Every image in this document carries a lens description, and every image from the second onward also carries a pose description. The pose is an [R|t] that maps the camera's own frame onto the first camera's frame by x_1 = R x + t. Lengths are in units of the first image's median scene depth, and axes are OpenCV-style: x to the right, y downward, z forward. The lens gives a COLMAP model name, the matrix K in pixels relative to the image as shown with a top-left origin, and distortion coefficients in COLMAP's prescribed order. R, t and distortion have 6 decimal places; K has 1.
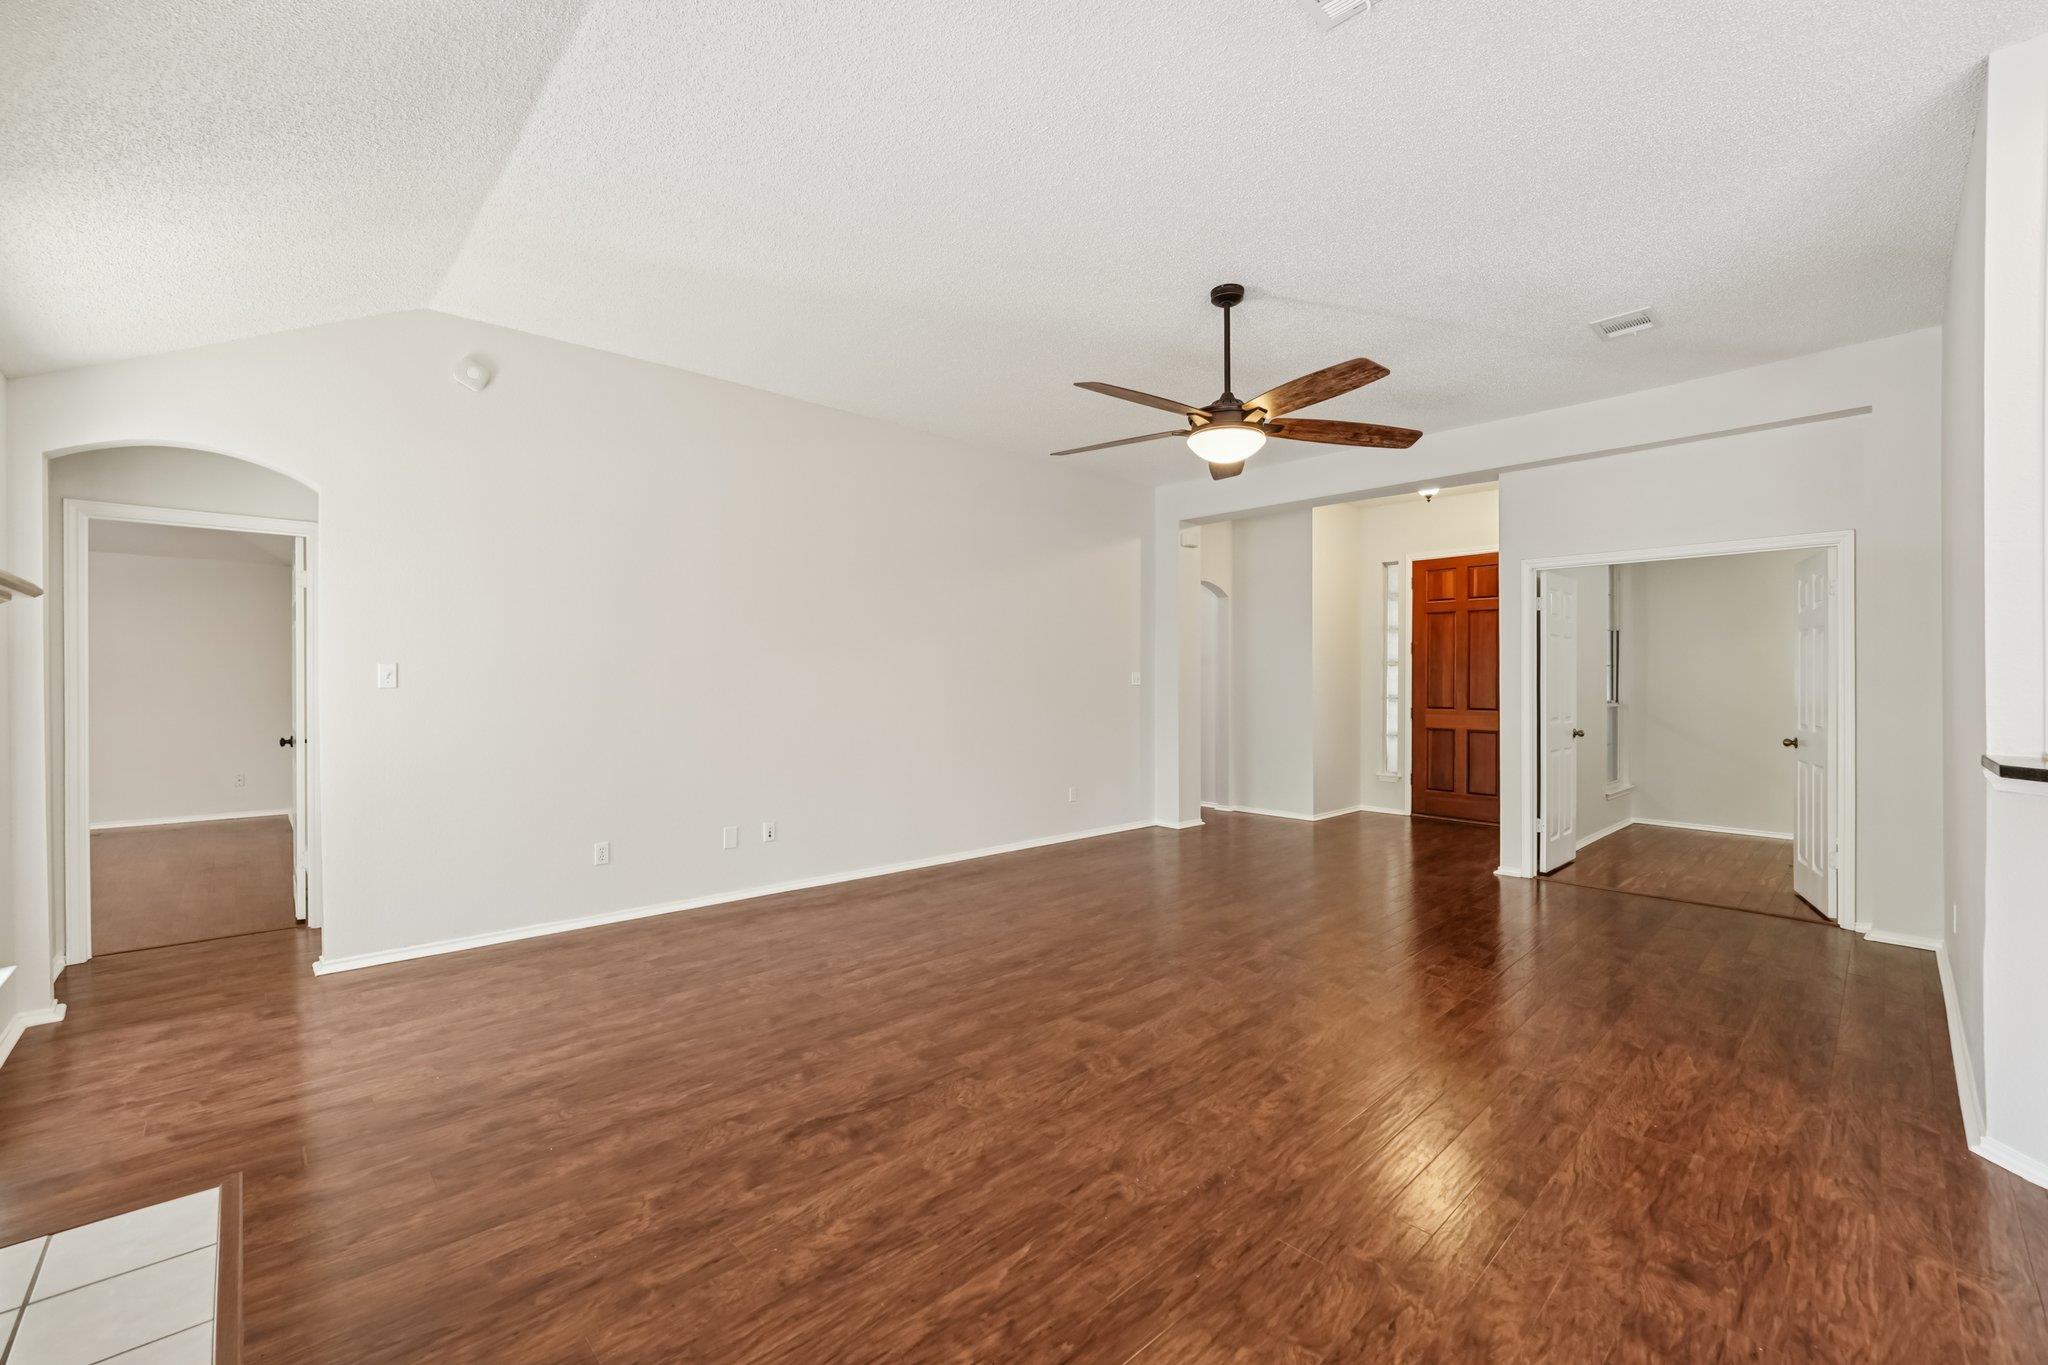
lens RADIAL K [[849.4, 0, 1000.1], [0, 849.4, 678.7], [0, 0, 1]] dist [-0.020273, 0.001747]
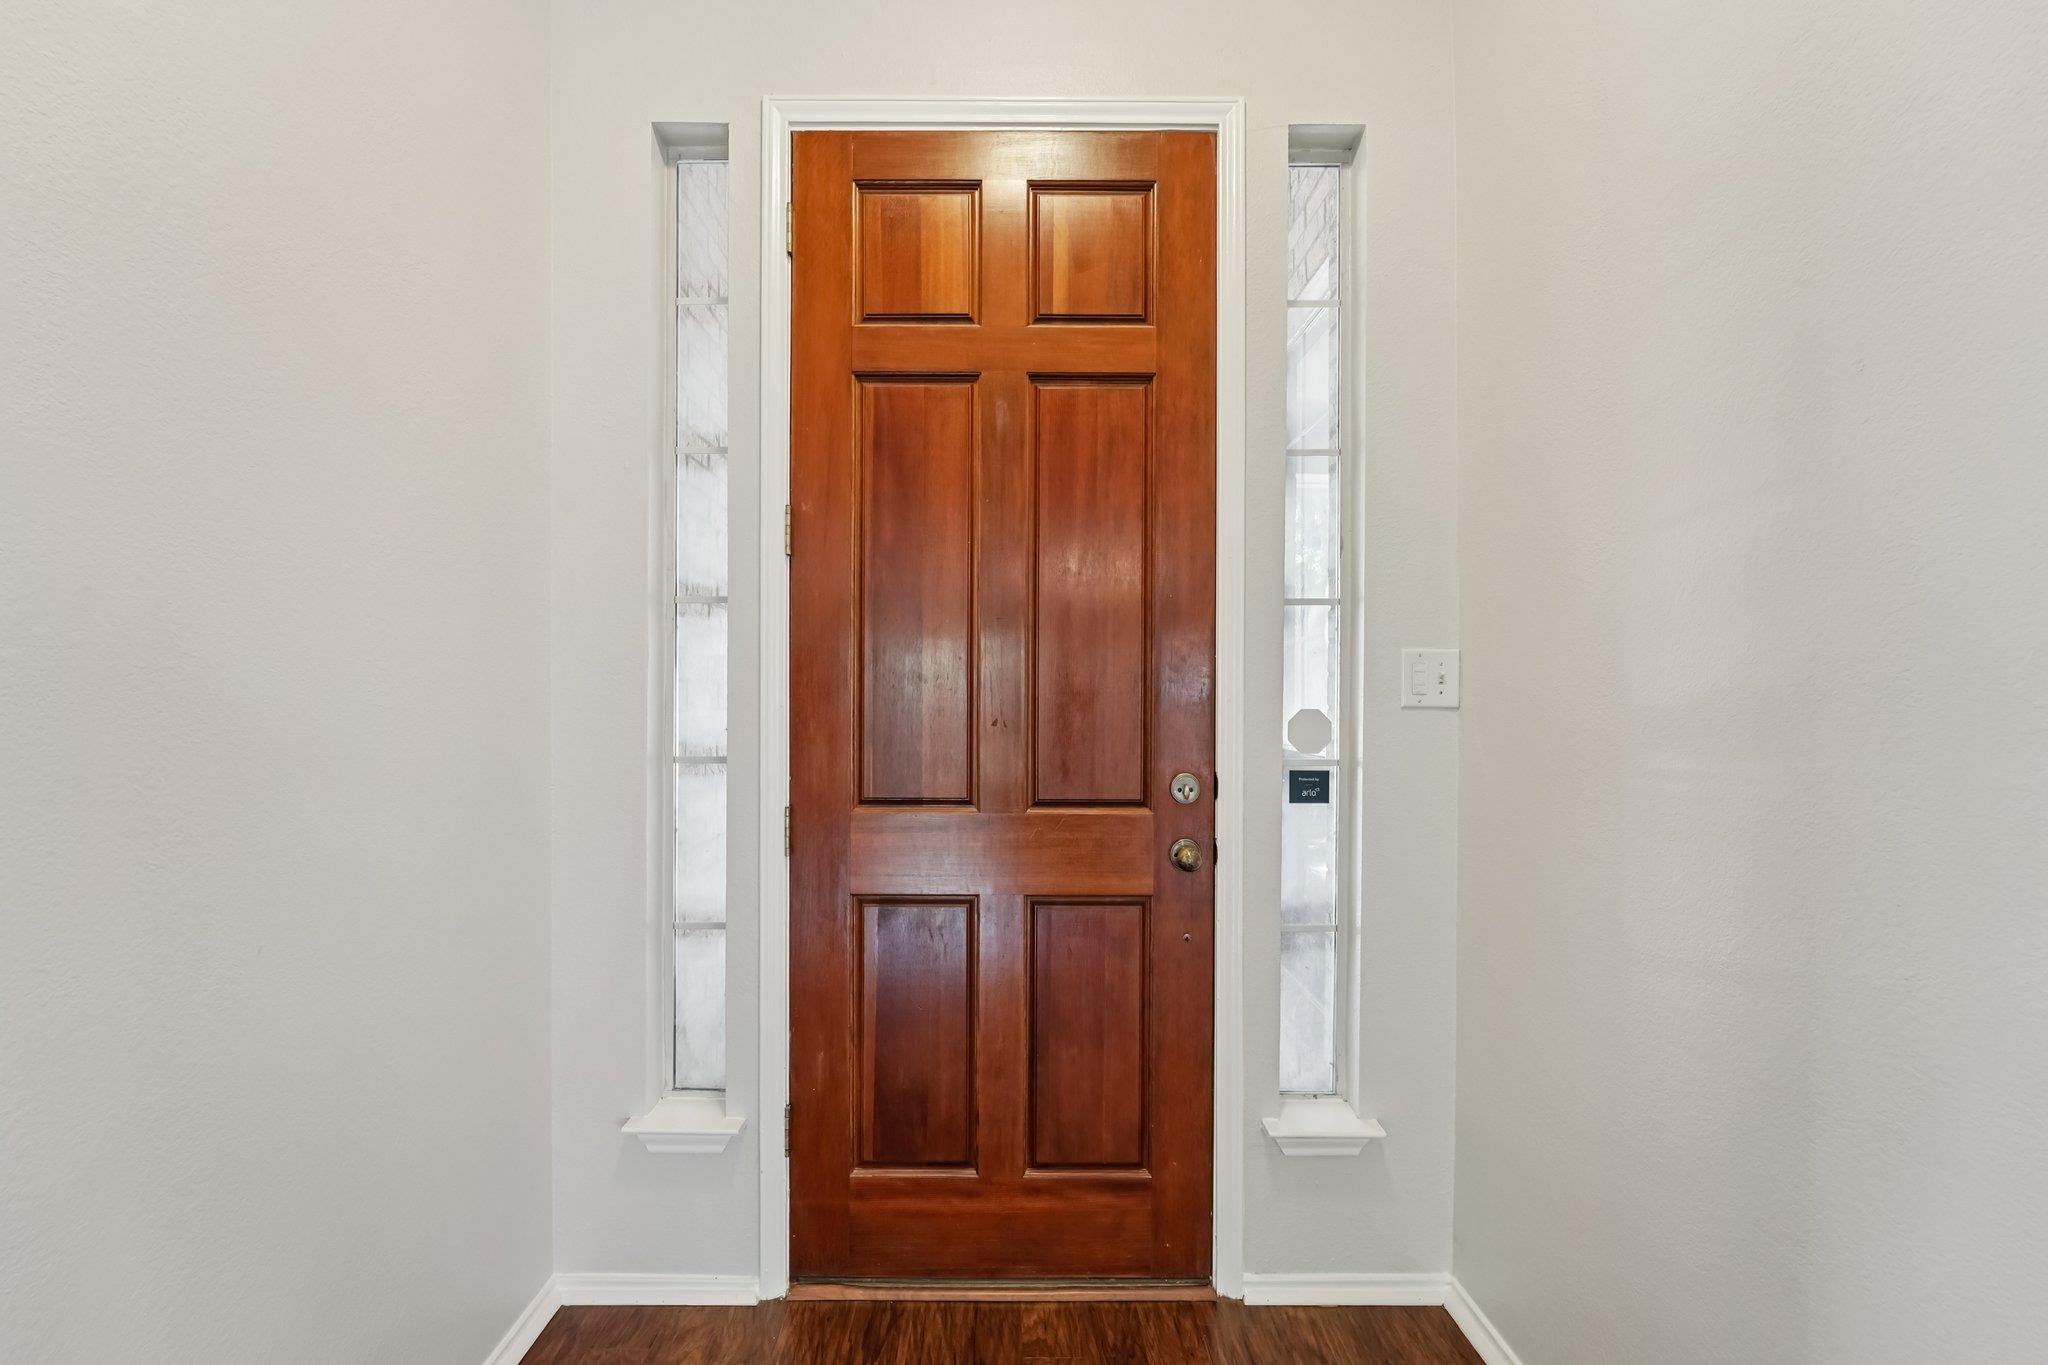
lens RADIAL K [[849.4, 0, 1026.6], [0, 849.4, 681.6], [0, 0, 1]] dist [-0.020273, 0.001747]
pose [[0.671226, -0.001534, 0.741251, 0.359993], [0.007068, 0.999966, -0.004331, 0.003495], [-0.741219, 0.008146, 0.671214, 0.795666]]
